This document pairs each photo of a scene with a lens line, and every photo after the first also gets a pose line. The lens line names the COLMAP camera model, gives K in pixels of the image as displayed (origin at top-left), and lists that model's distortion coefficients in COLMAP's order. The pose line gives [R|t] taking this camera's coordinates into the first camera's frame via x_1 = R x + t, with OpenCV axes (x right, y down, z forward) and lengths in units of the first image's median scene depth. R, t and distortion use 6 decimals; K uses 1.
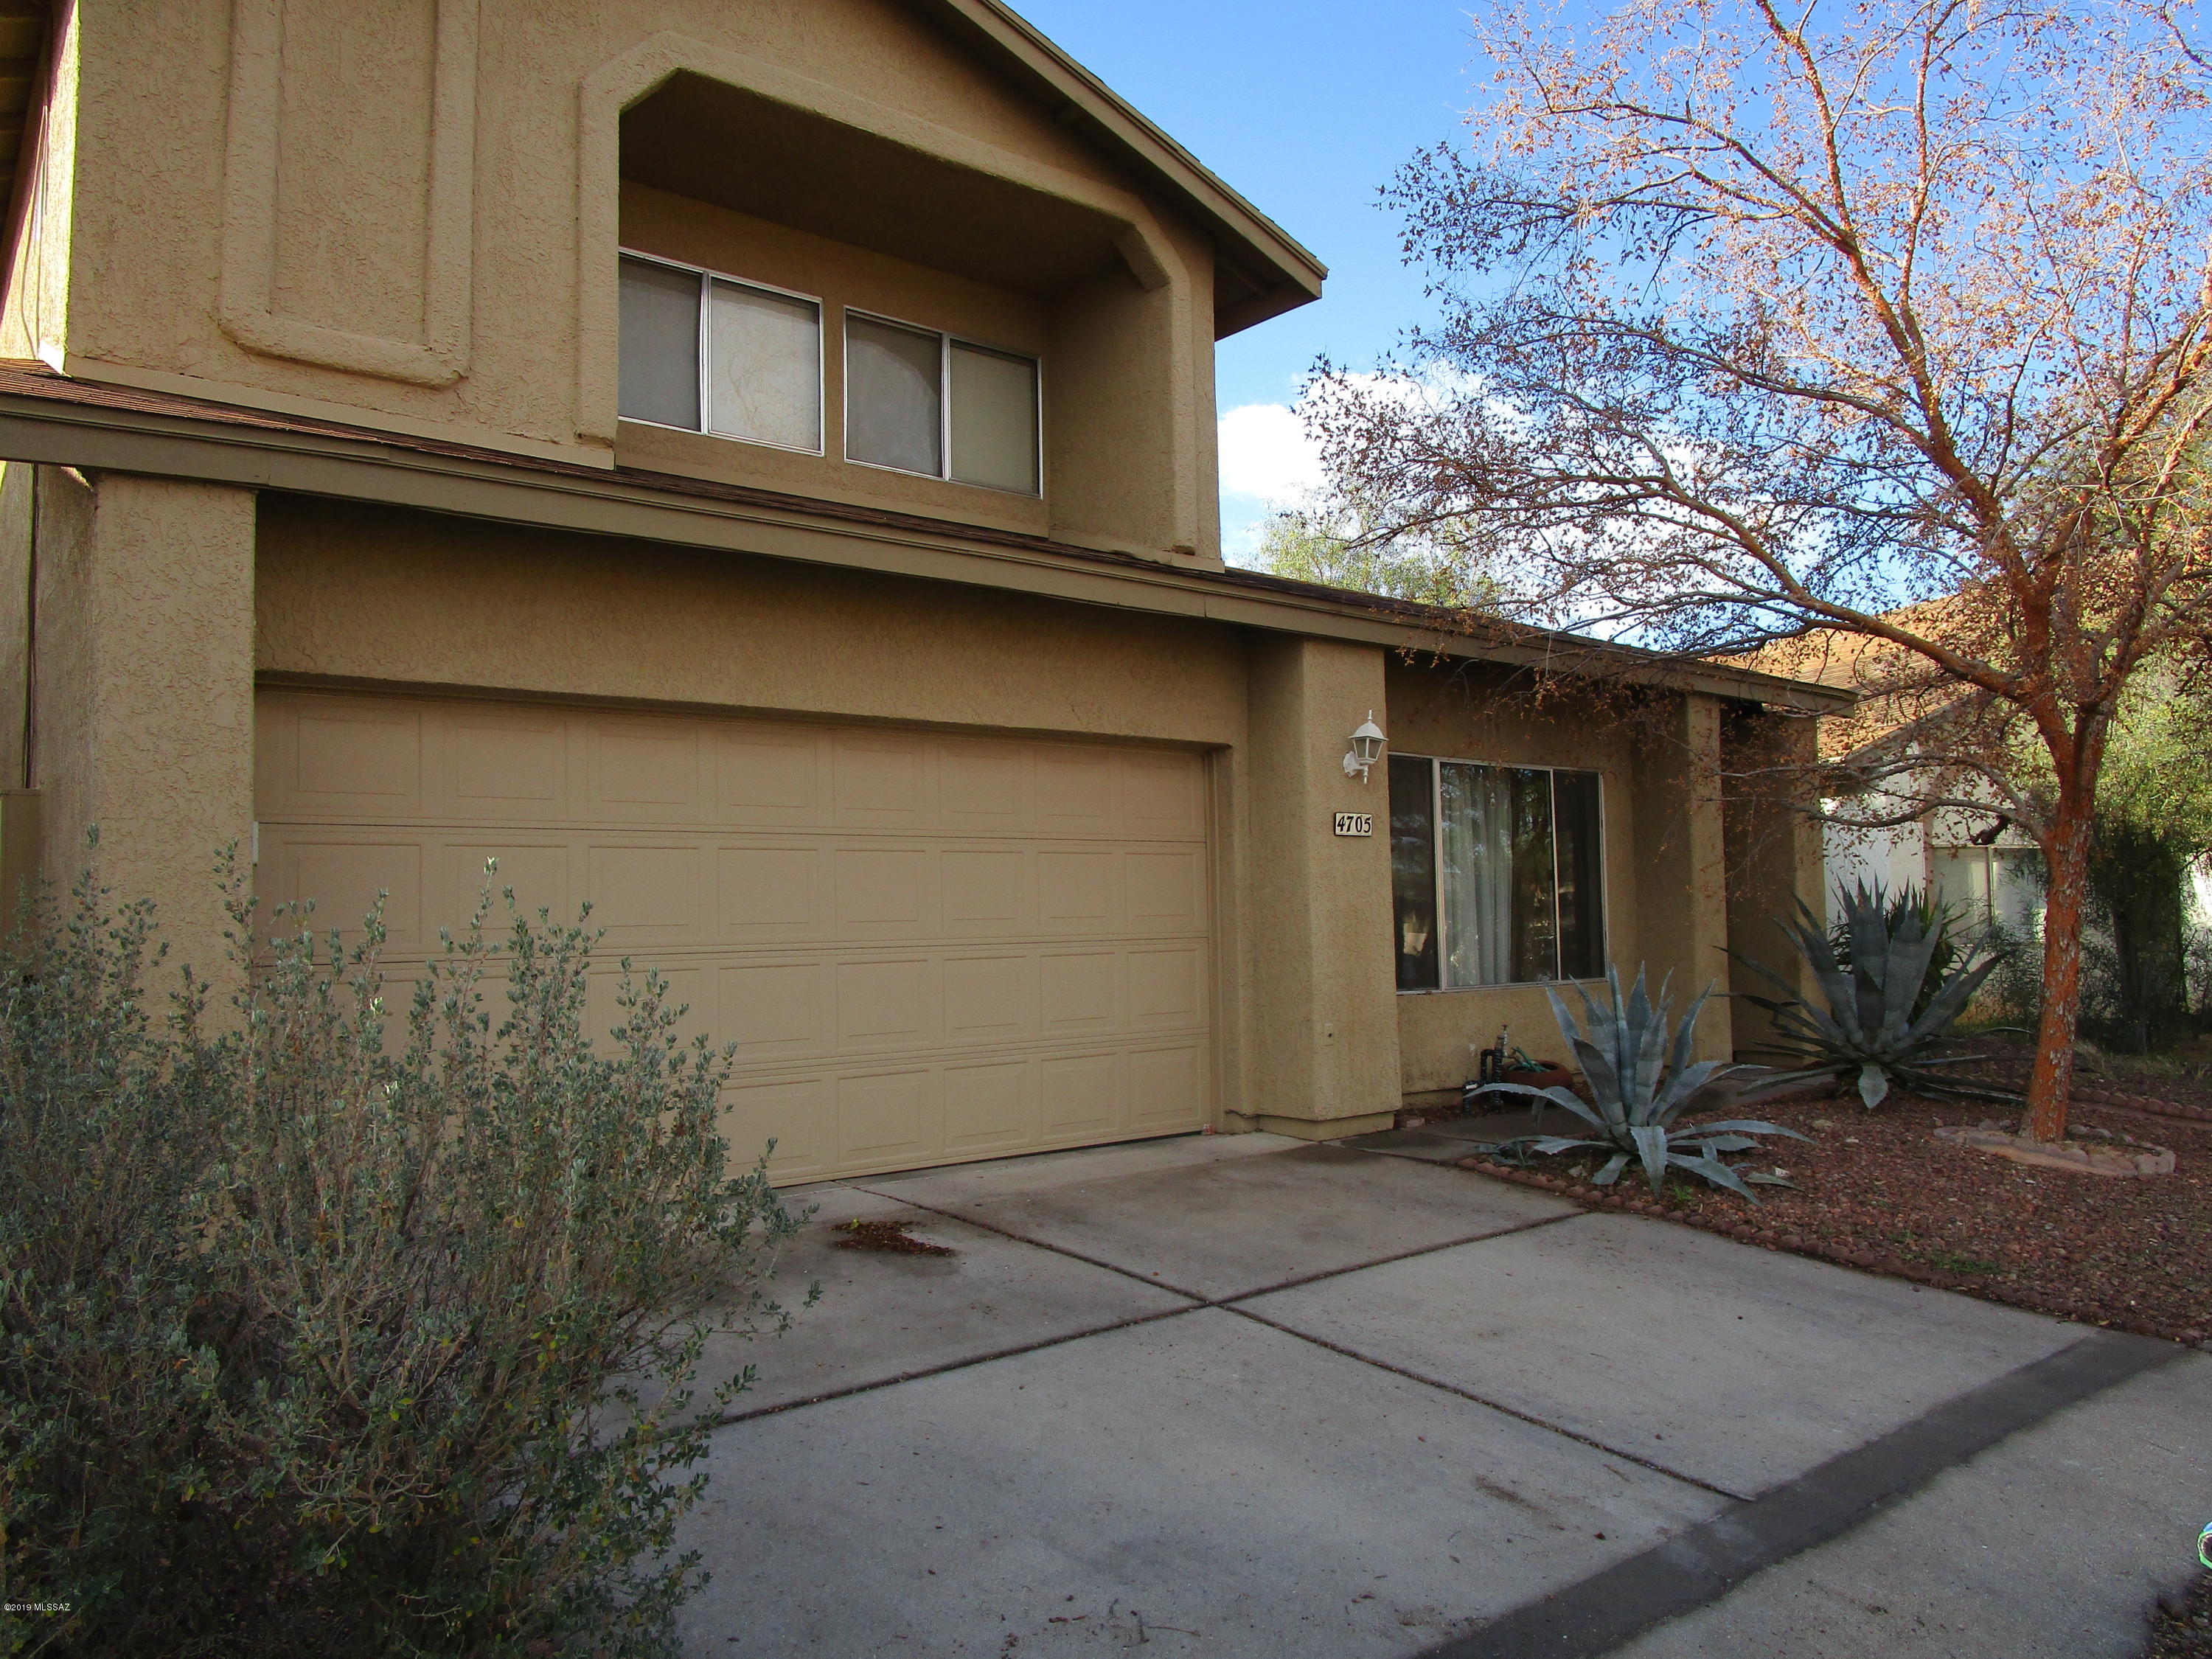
lens RADIAL K [[1567.4, 0, 1096.3], [0, 1567.4, 829.7], [0, 0, 1]] dist [0.009906, -0.020340]
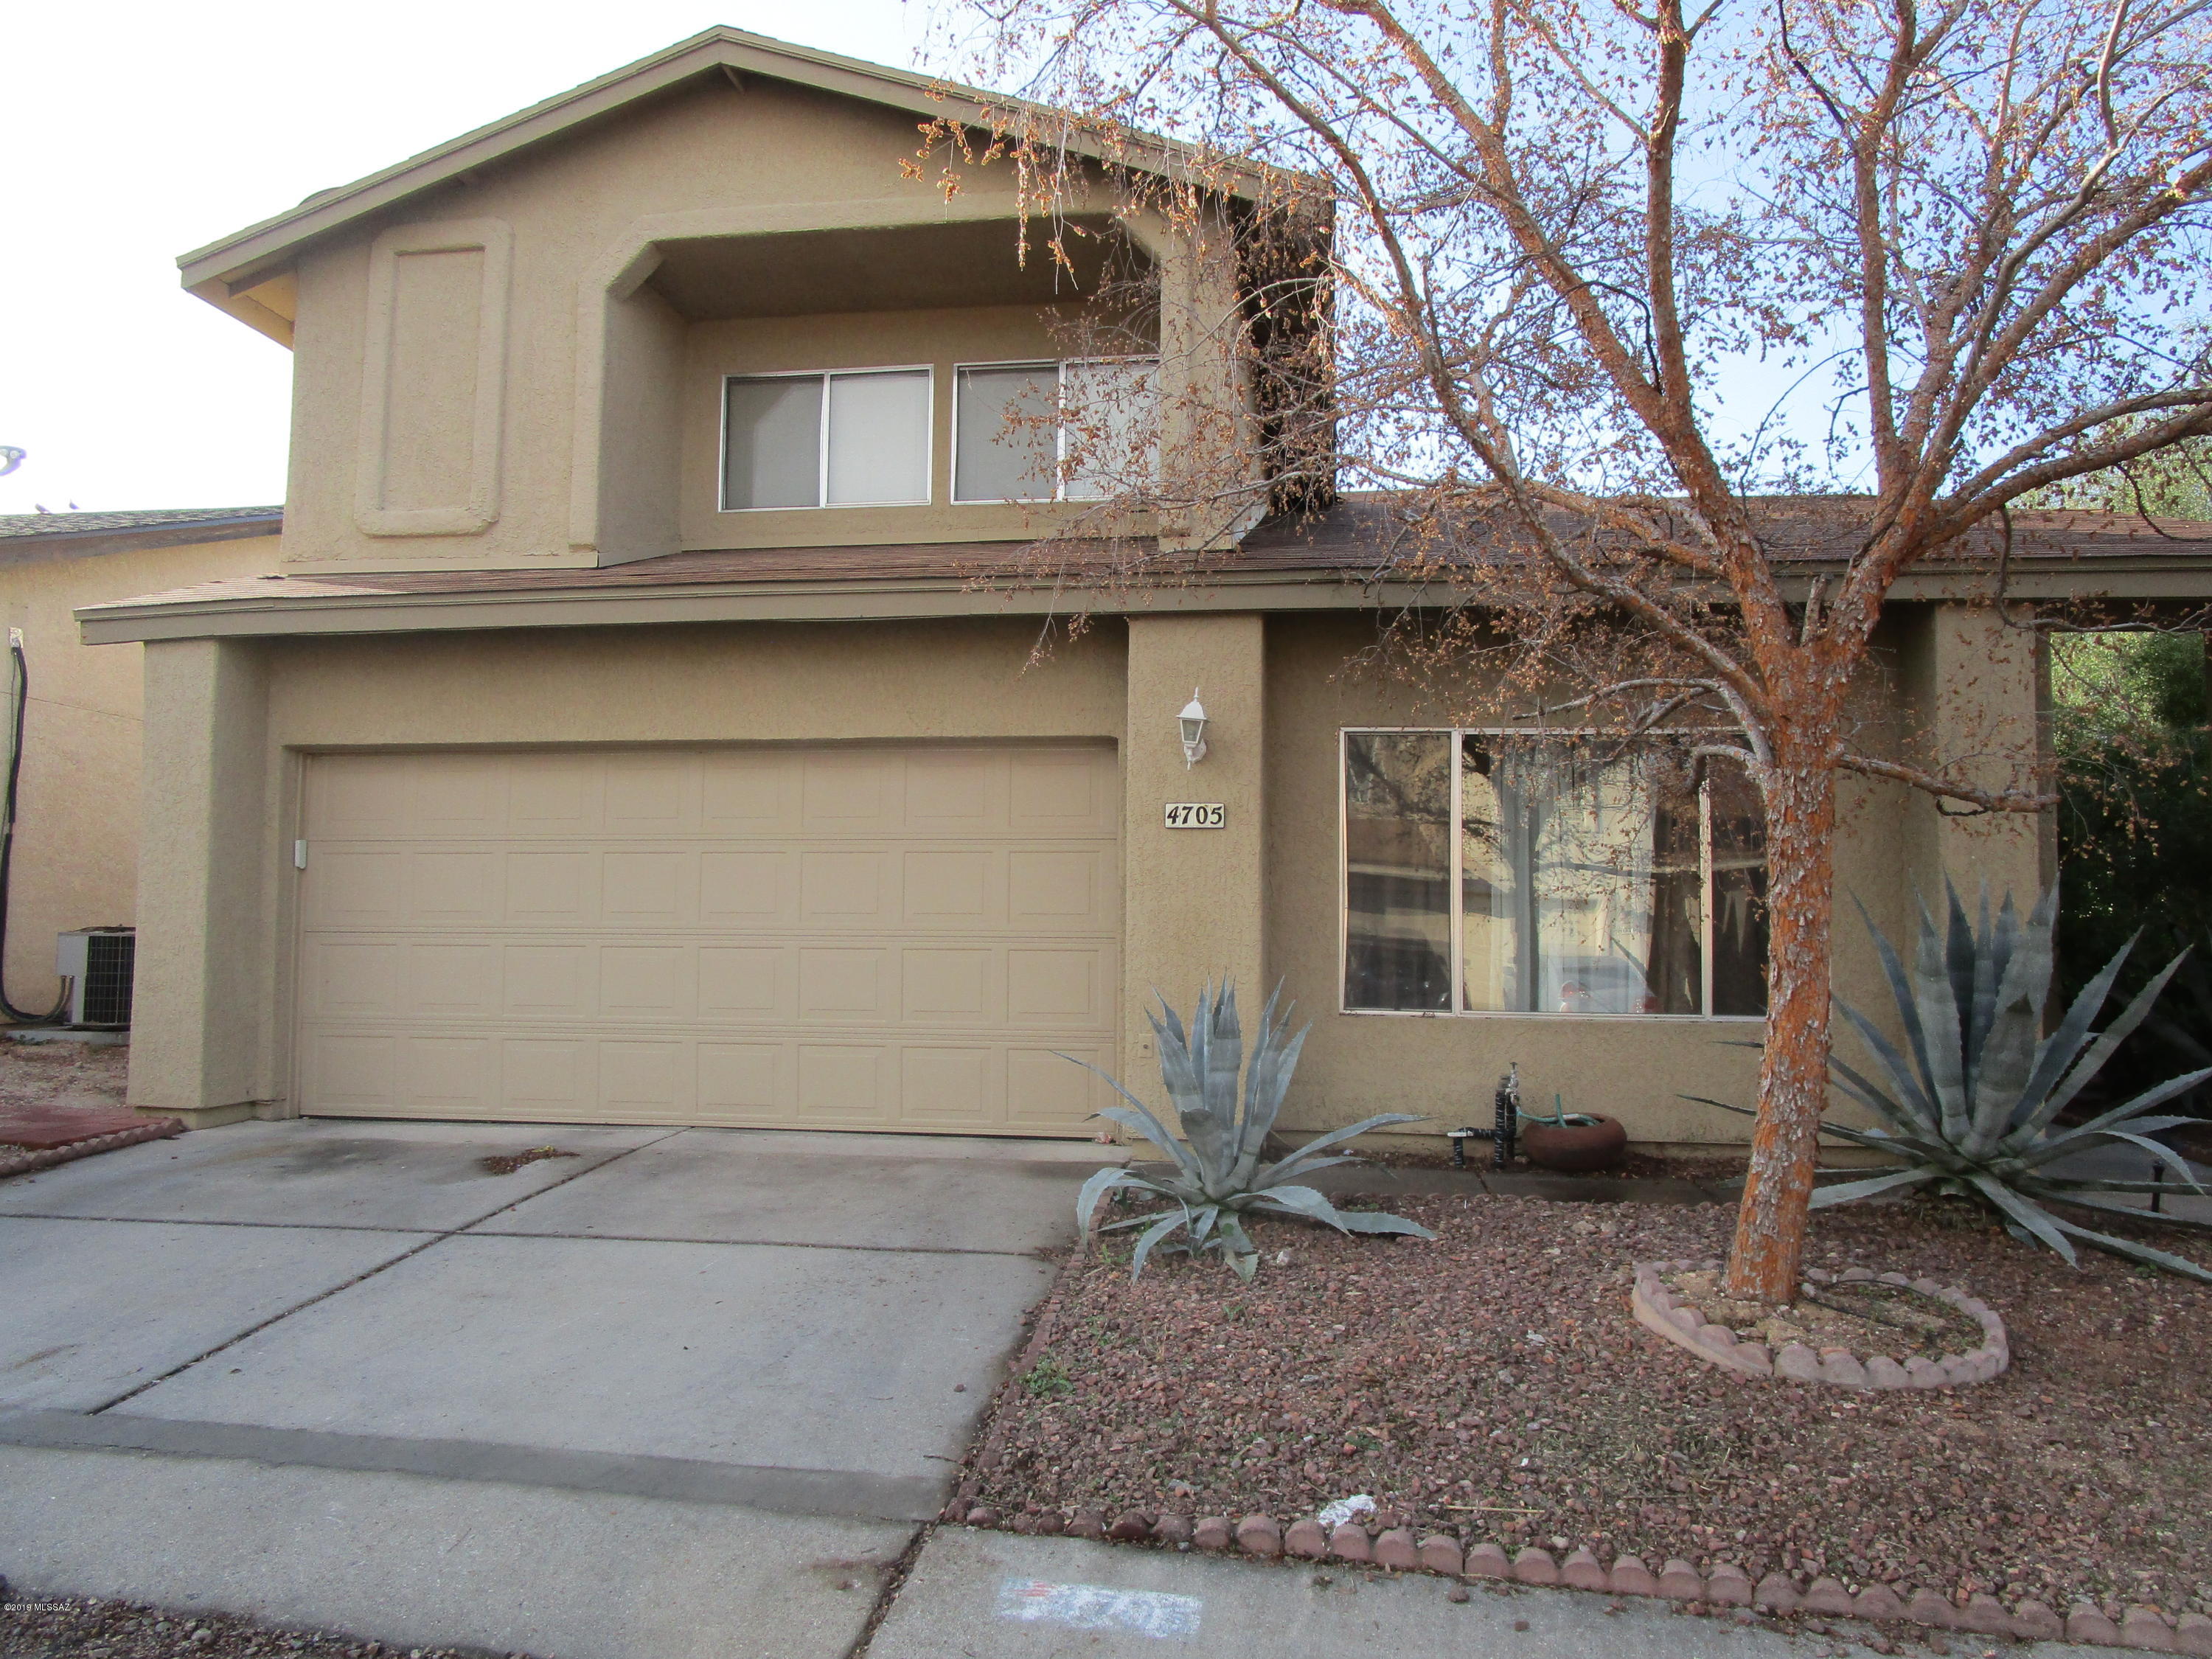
lens RADIAL K [[1567.4, 0, 1097.6], [0, 1567.4, 825.5], [0, 0, 1]] dist [0.009906, -0.020340]
pose [[0.671873, -0.025061, -0.740242, 1.013522], [0.020895, 0.999671, -0.014879, 0.018249], [0.740372, -0.005471, 0.672175, 0.451742]]
